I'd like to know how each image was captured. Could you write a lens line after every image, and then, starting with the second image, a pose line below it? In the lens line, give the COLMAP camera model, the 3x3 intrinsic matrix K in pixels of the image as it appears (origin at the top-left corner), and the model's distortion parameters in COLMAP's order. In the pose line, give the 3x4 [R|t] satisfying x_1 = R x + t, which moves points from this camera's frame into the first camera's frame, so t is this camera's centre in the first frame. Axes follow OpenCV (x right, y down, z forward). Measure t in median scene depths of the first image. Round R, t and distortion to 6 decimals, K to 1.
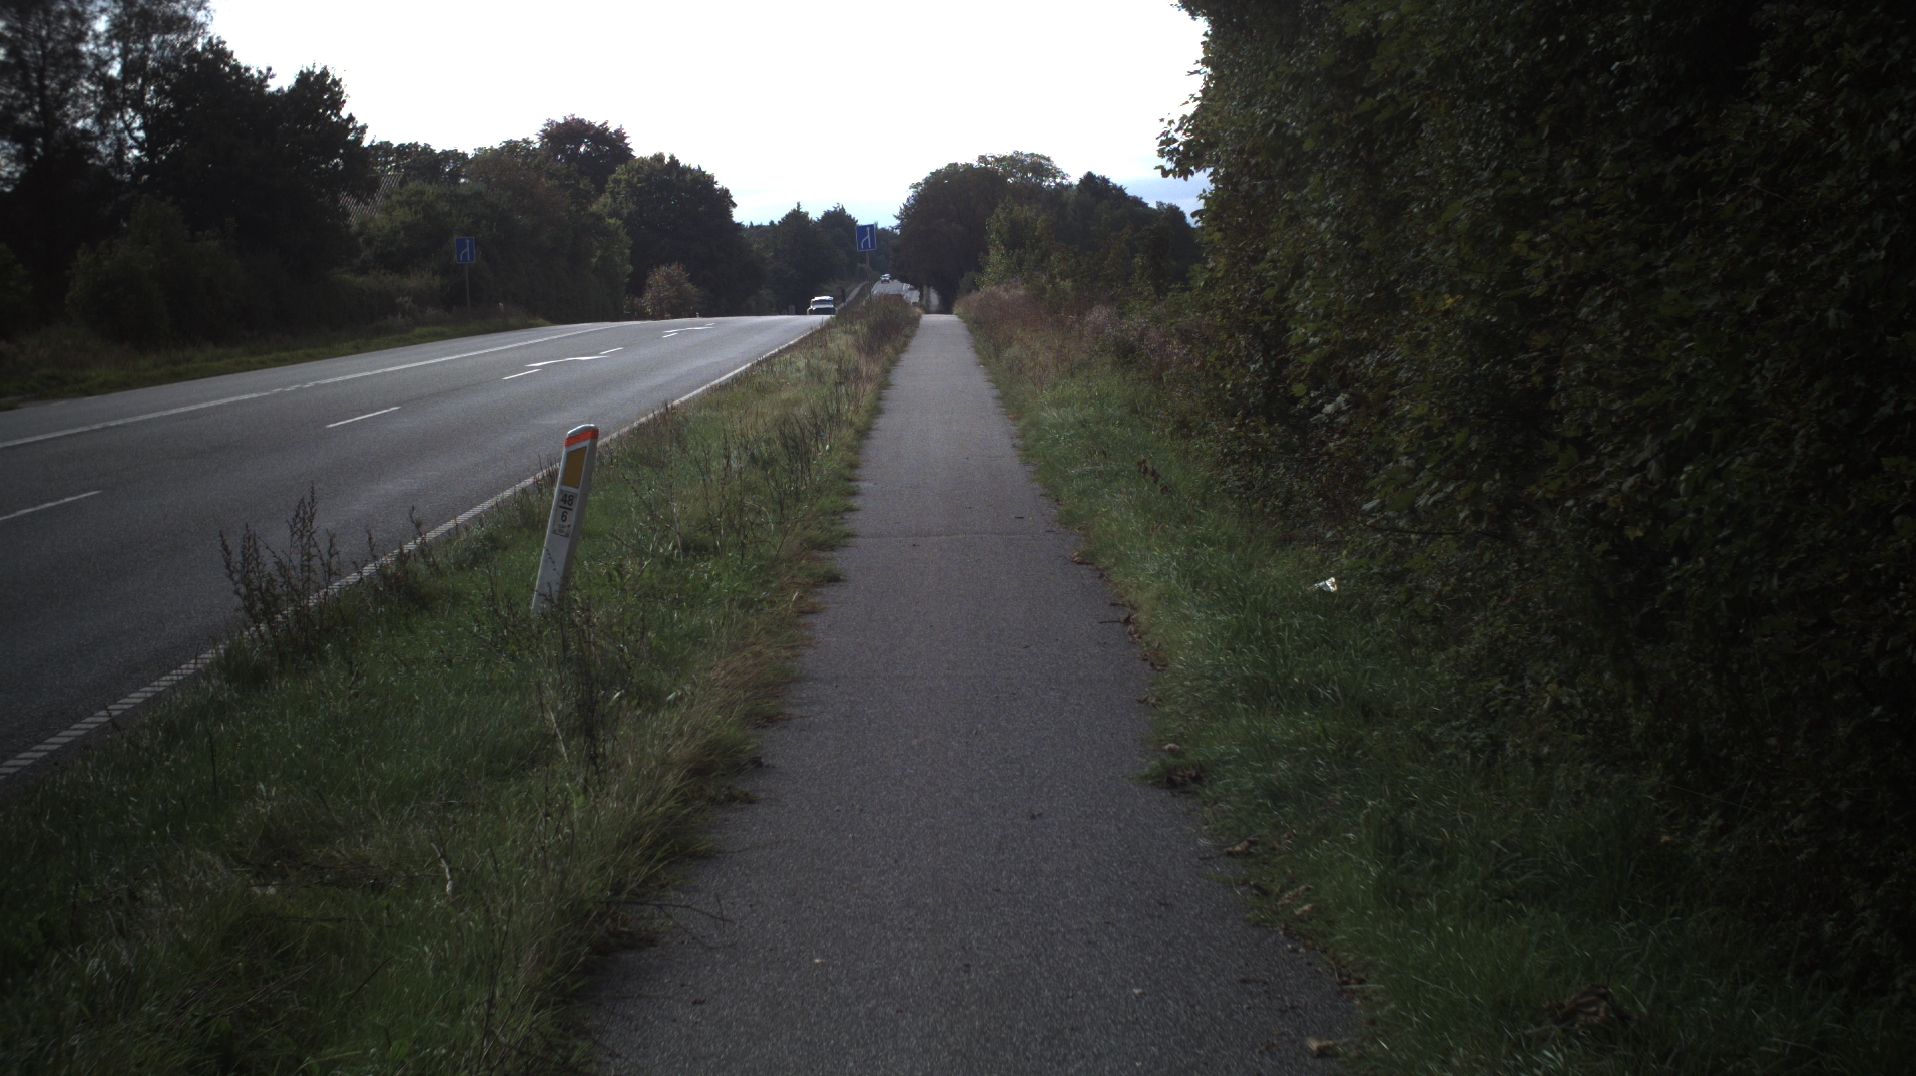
lens RADIAL K [[11749.2, 0, 952.4], [0, 11749.2, 529.5], [0, 0, 1]] dist [-4.557991, 0.000000]
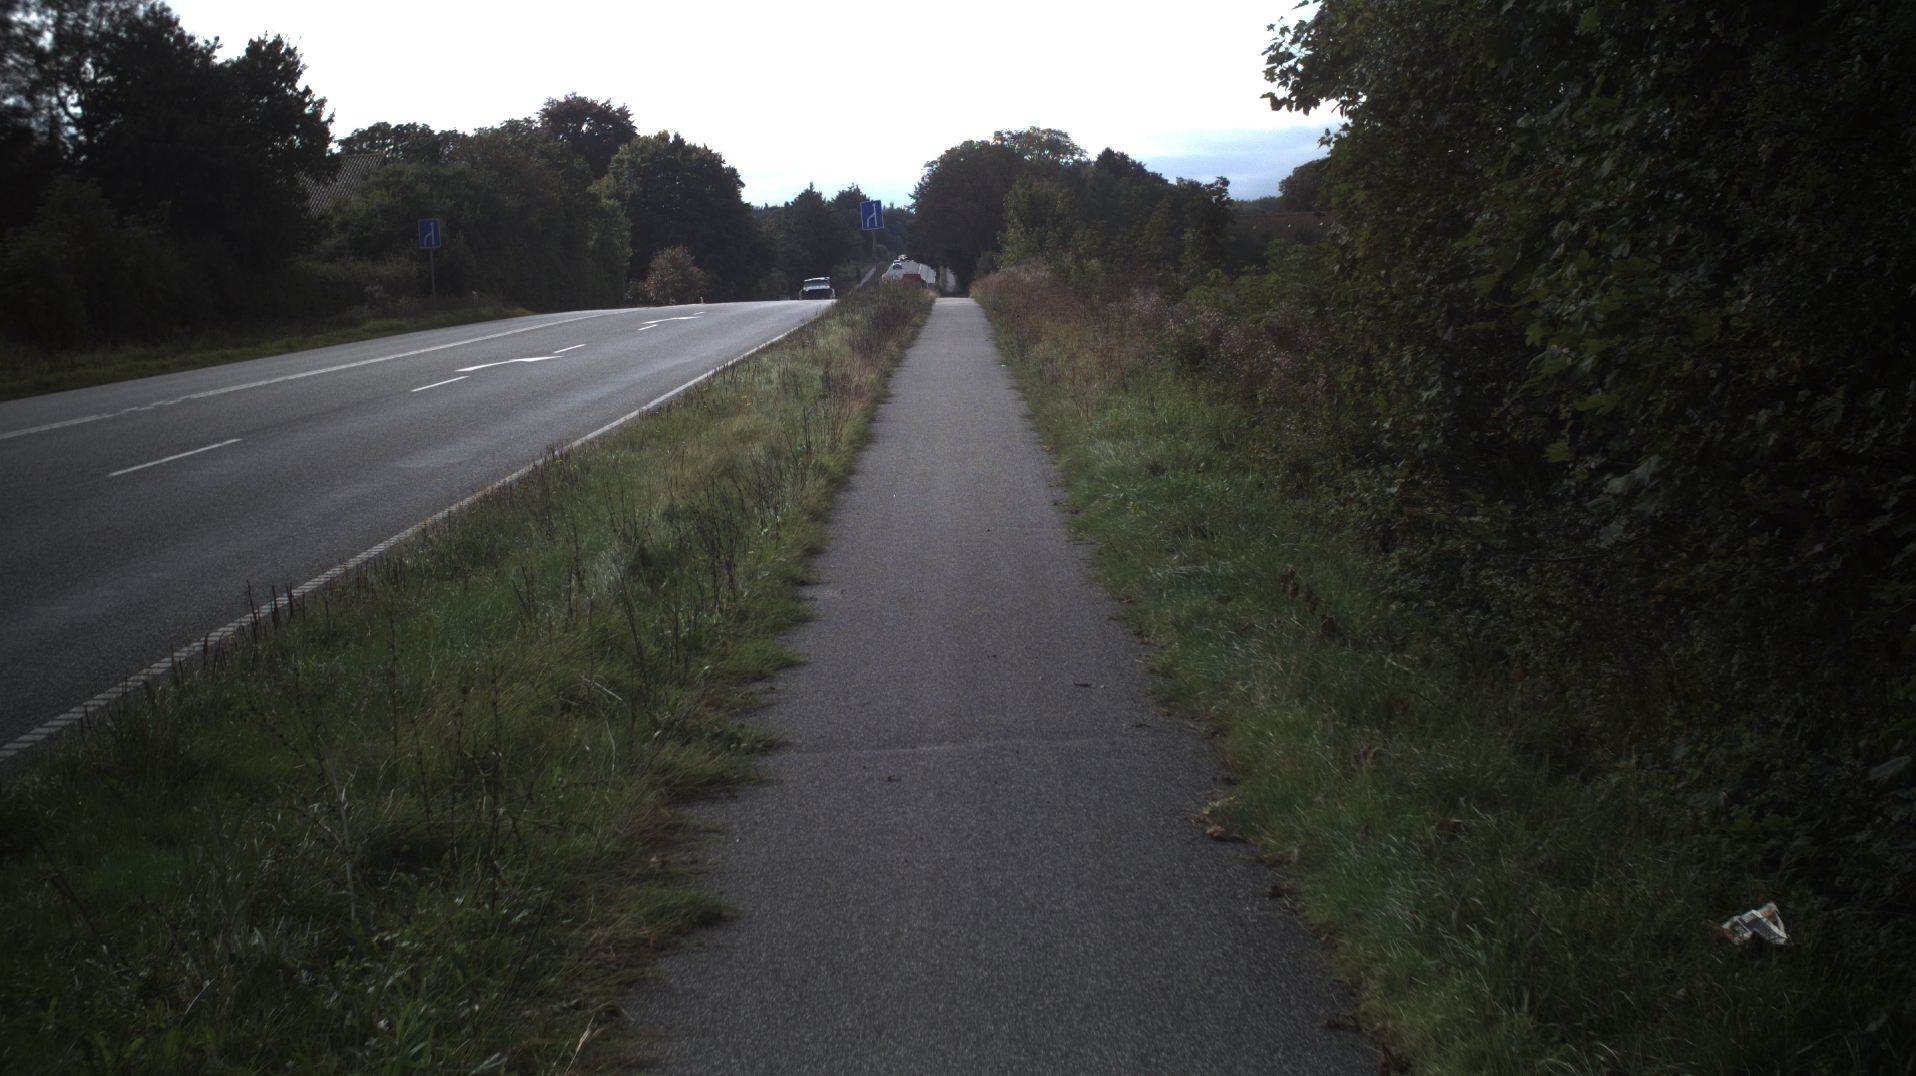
lens RADIAL K [[9866.9, 0, 974.3], [0, 9866.9, 527.7], [0, 0, 1]] dist [-2.915439, 0.000000]
pose [[0.999947, -0.010291, 0.000017, 0.000248], [0.010291, 0.999928, 0.006126, -0.005248], [-0.000080, -0.006125, 0.999981, 0.236189]]
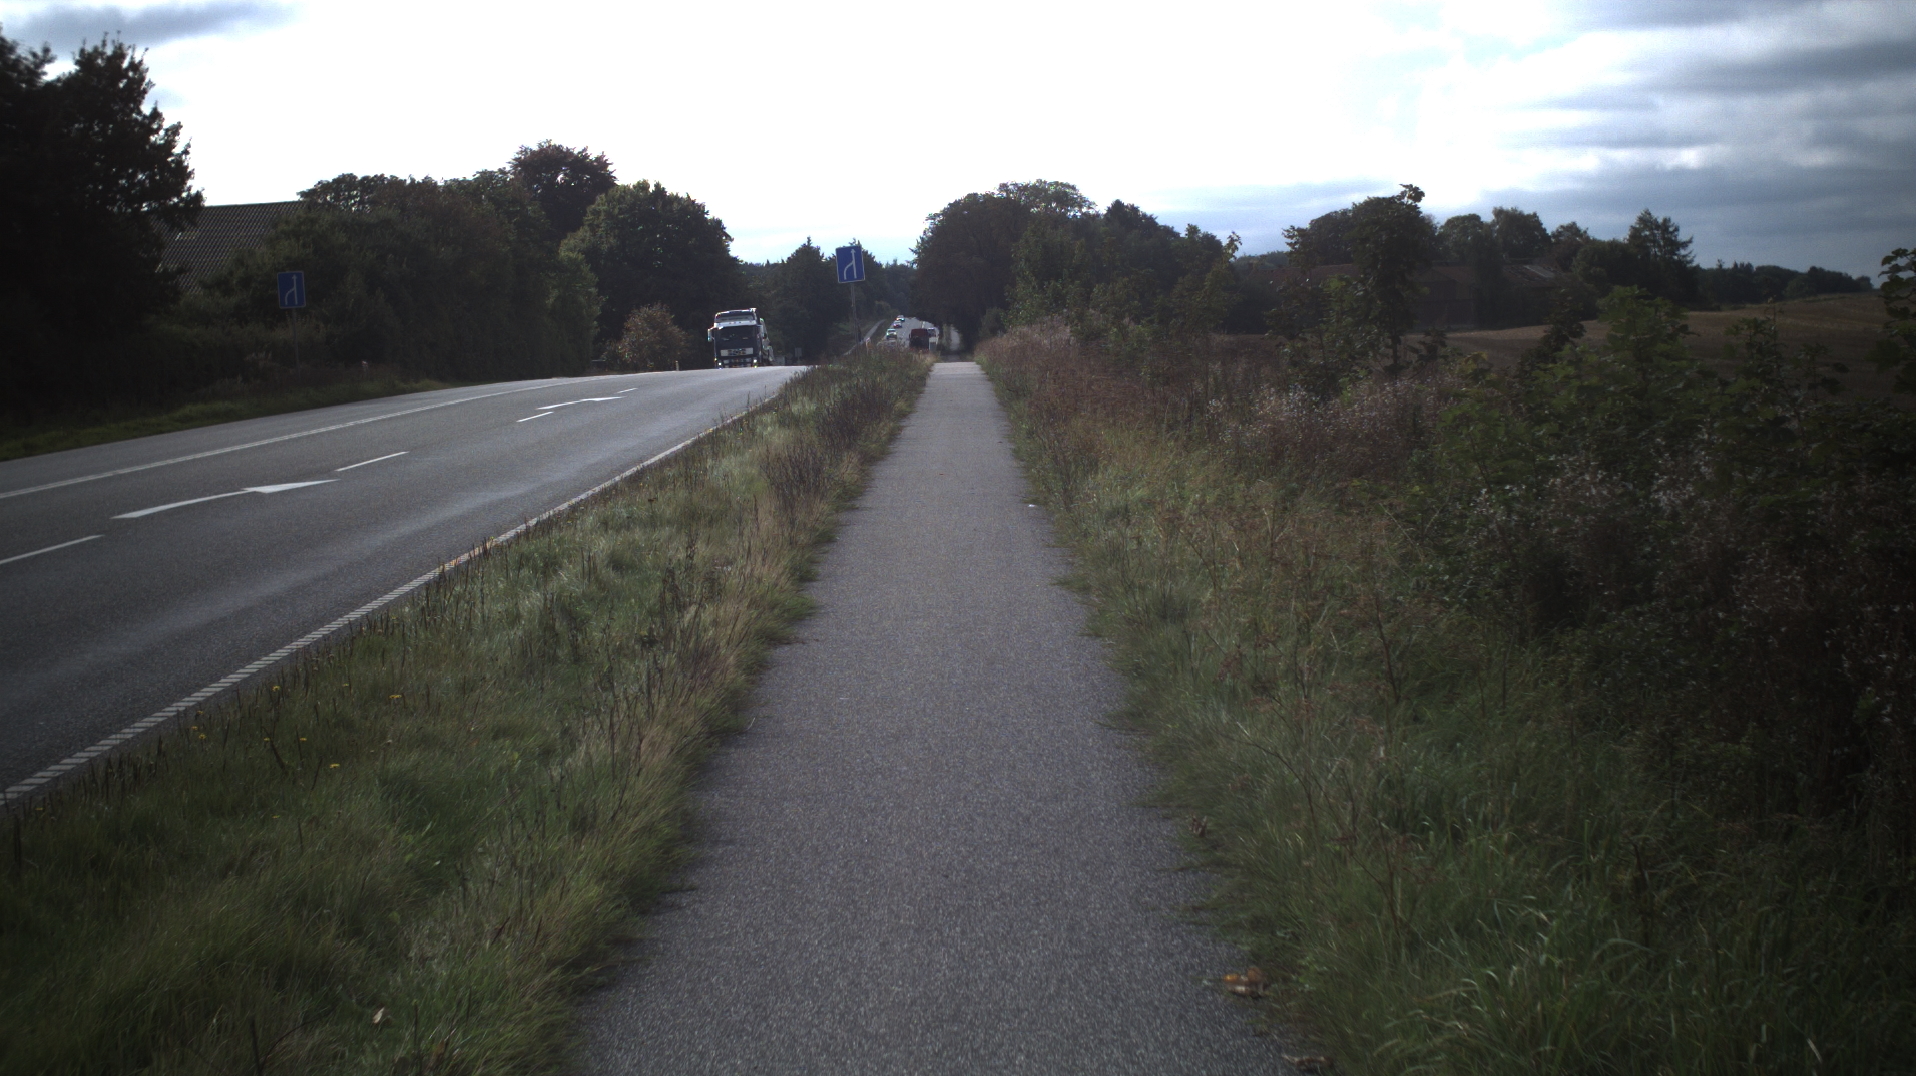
lens RADIAL K [[7471.2, 0, 951.4], [0, 7471.2, 545.3], [0, 0, 1]] dist [-1.549568, 0.000000]
pose [[0.999890, -0.014381, -0.003664, 0.000208], [0.014417, 0.999847, 0.009900, -0.011960], [0.003521, -0.009951, 0.999944, 0.535288]]
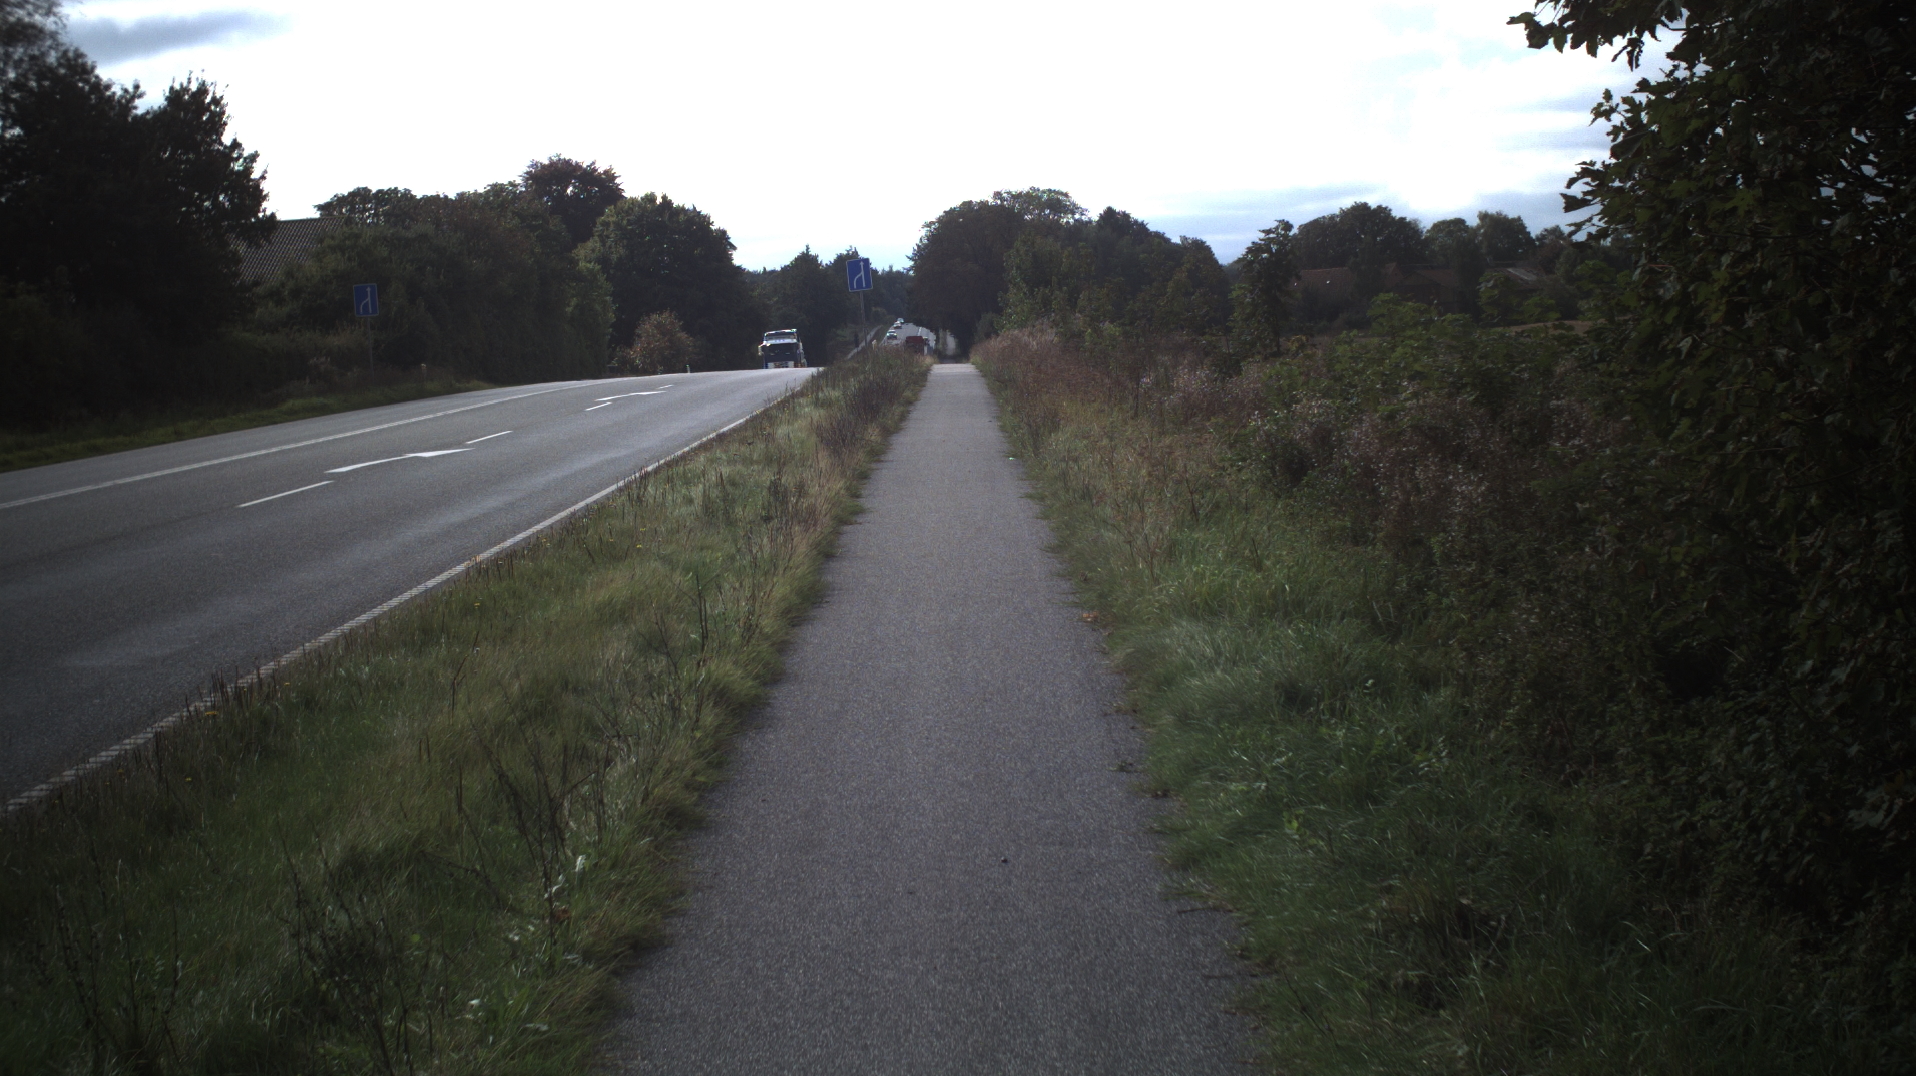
lens RADIAL K [[8491.1, 0, 960.7], [0, 8491.1, 544.8], [0, 0, 1]] dist [-2.154023, 0.000000]
pose [[0.999784, -0.020678, -0.001916, 0.000346], [0.020688, 0.999772, 0.005314, -0.009062], [0.001806, -0.005352, 0.999984, 0.406980]]
